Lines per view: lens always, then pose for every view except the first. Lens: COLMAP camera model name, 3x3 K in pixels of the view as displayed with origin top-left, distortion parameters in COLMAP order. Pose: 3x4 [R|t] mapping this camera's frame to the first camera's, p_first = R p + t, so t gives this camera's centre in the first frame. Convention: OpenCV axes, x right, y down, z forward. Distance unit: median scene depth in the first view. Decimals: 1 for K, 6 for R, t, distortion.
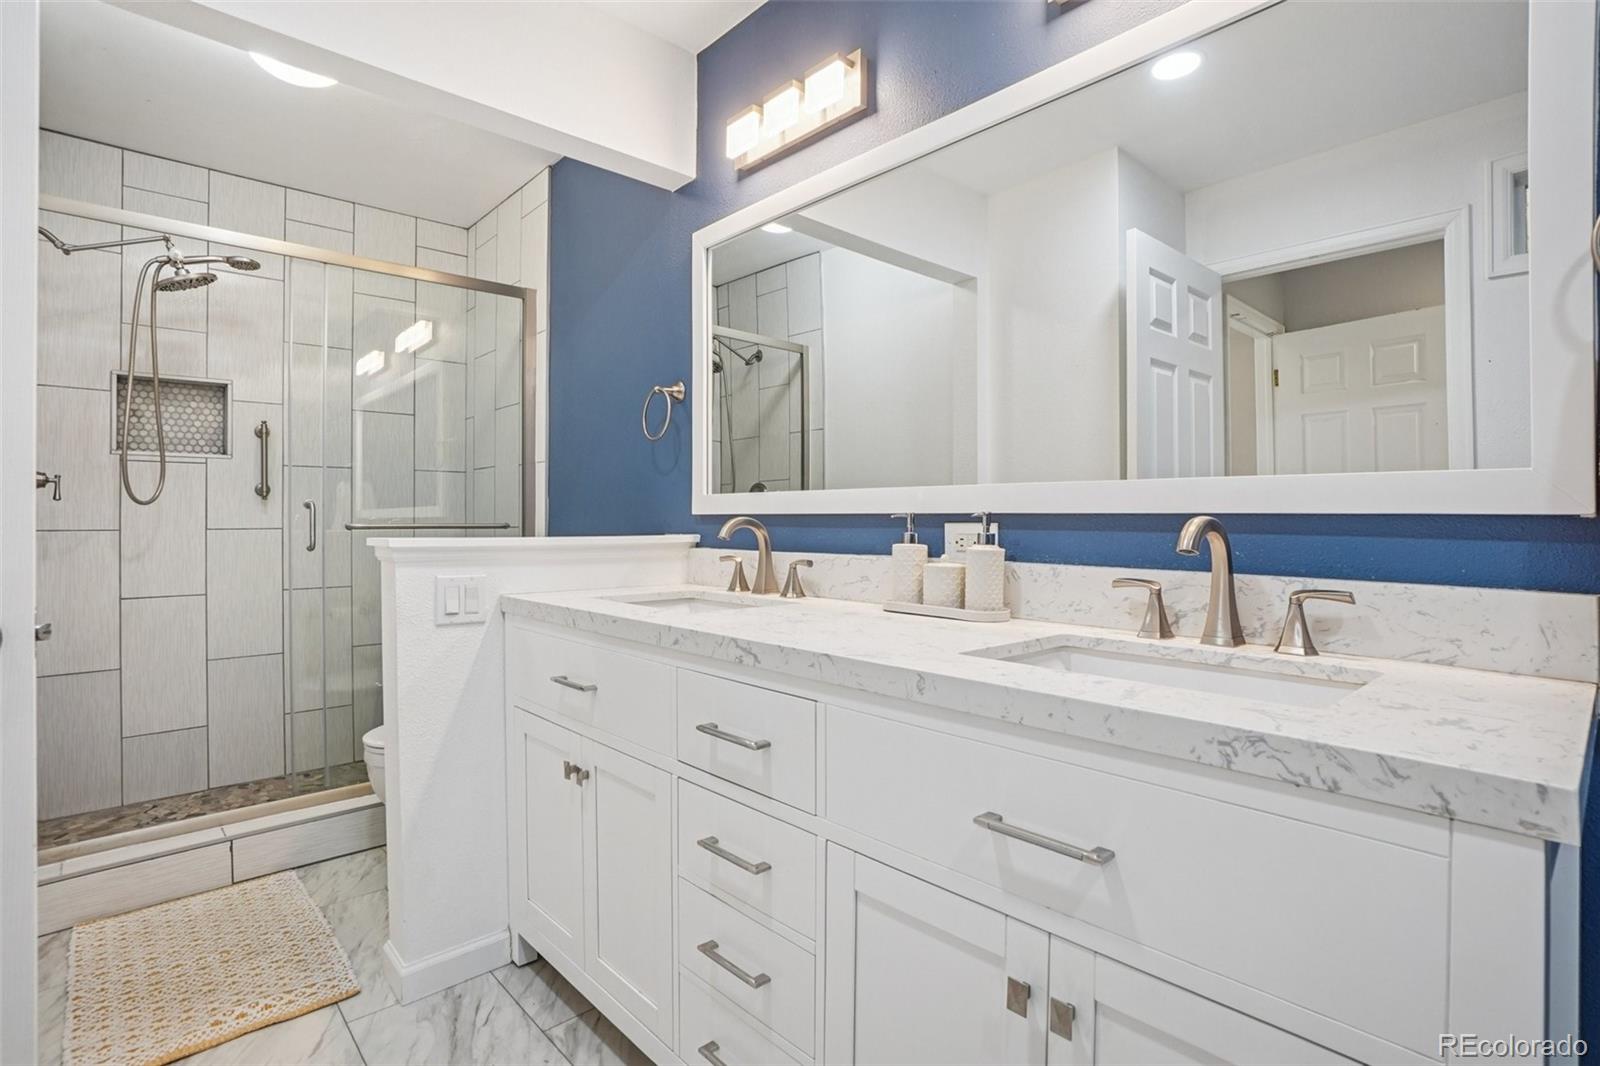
lens RADIAL K [[791.9, 0, 795.2], [0, 791.9, 524.8], [0, 0, 1]] dist [-0.011592, 0.000444]
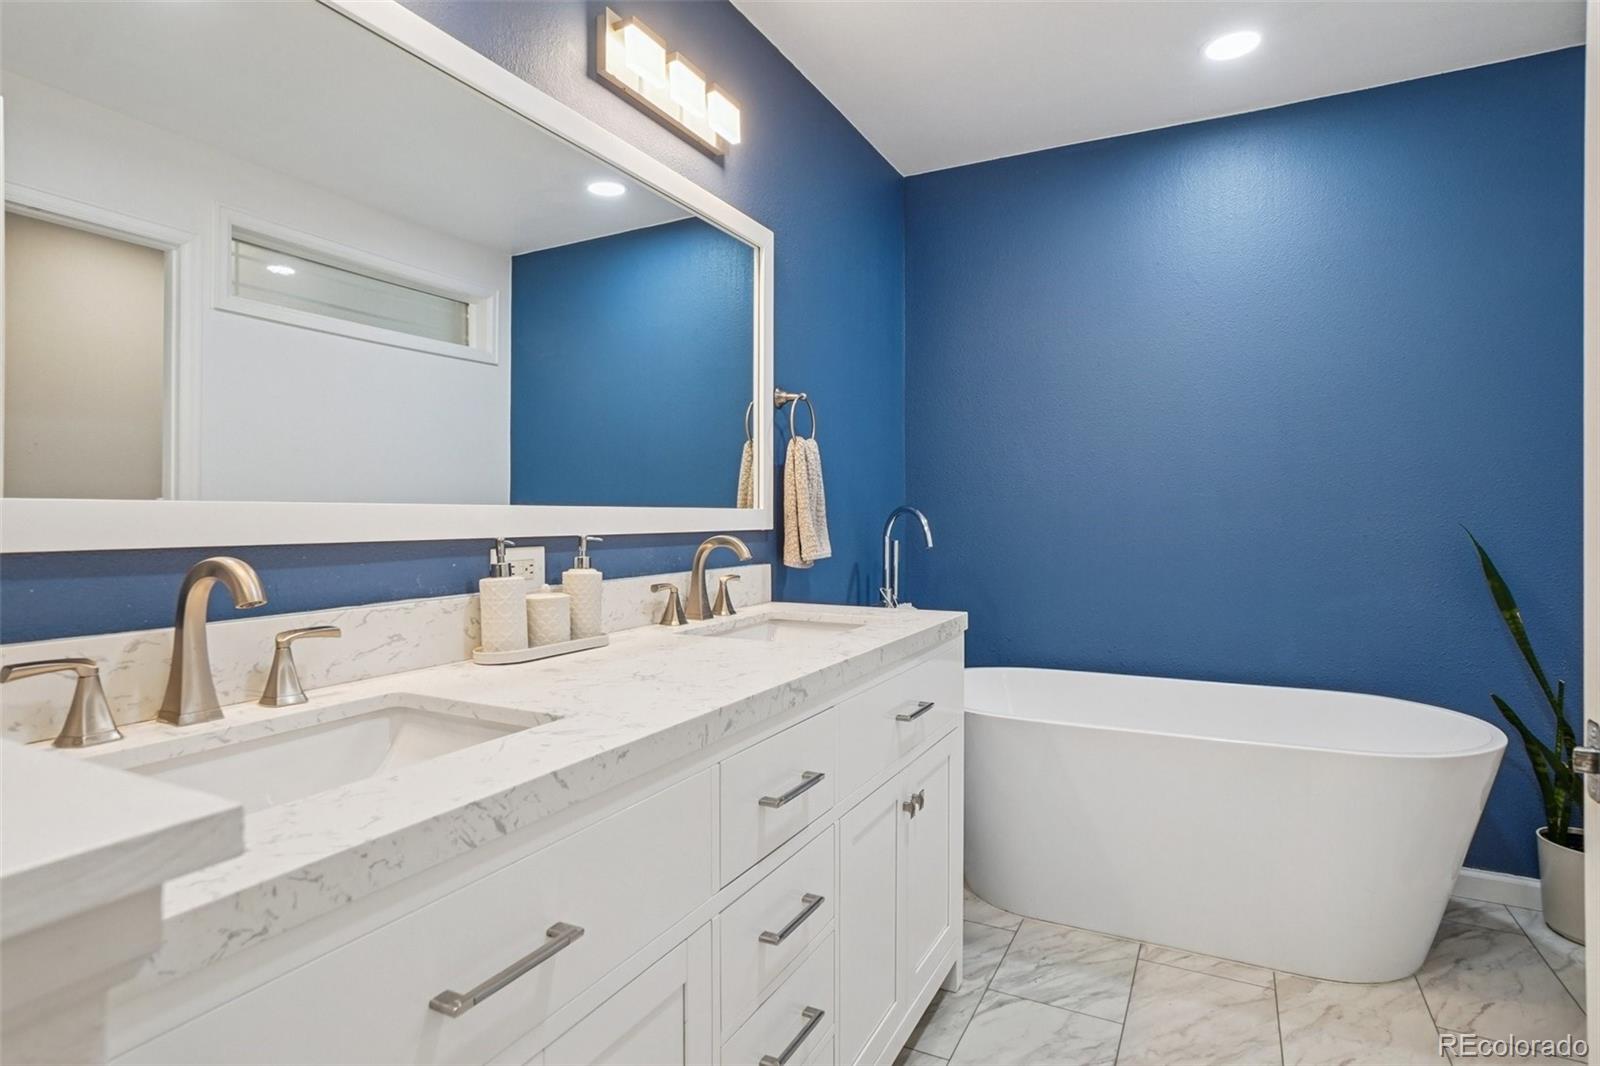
lens RADIAL K [[892.6, 0, 793.8], [0, 892.6, 522.3], [0, 0, 1]] dist [0.002858, 0.006569]
pose [[-0.370767, -0.015373, 0.928599, -0.918110], [0.002129, 0.999846, 0.017403, -0.051573], [-0.928724, 0.008429, -0.370677, 1.229799]]
